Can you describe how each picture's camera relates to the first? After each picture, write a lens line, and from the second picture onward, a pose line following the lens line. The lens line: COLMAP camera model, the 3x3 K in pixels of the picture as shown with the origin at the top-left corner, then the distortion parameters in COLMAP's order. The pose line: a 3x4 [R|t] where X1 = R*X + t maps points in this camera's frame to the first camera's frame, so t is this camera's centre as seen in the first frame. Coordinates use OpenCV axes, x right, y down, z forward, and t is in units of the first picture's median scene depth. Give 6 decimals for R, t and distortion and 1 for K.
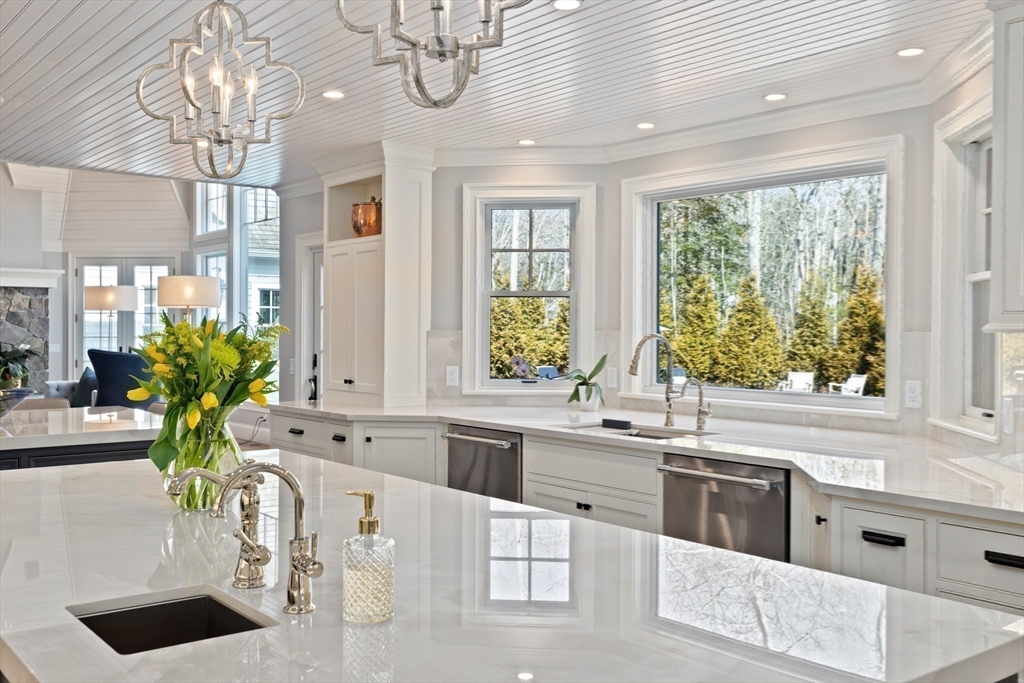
lens RADIAL K [[989.8, 0, 513.4], [0, 989.8, 338.2], [0, 0, 1]] dist [0.006378, 0.000000]
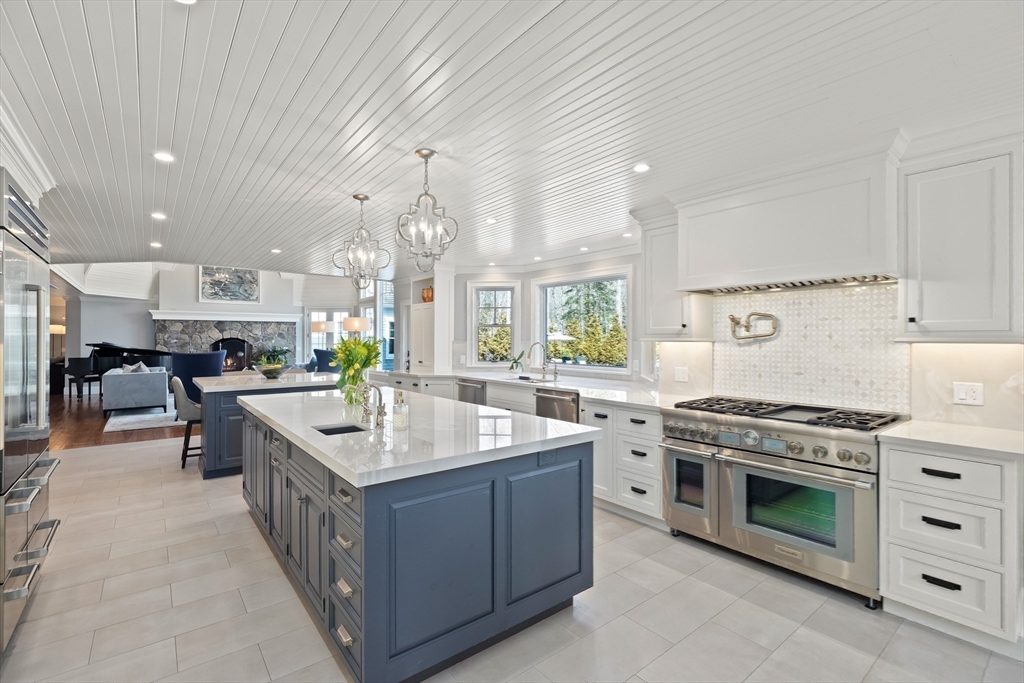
lens RADIAL K [[461.1, 0, 507.3], [0, 461.1, 340.8], [0, 0, 1]] dist [0.000264, 0.000218]
pose [[0.999979, -0.002900, -0.005748, 0.054317], [0.002868, 0.999981, -0.005538, -0.001184], [0.005764, 0.005521, 0.999968, -0.135054]]
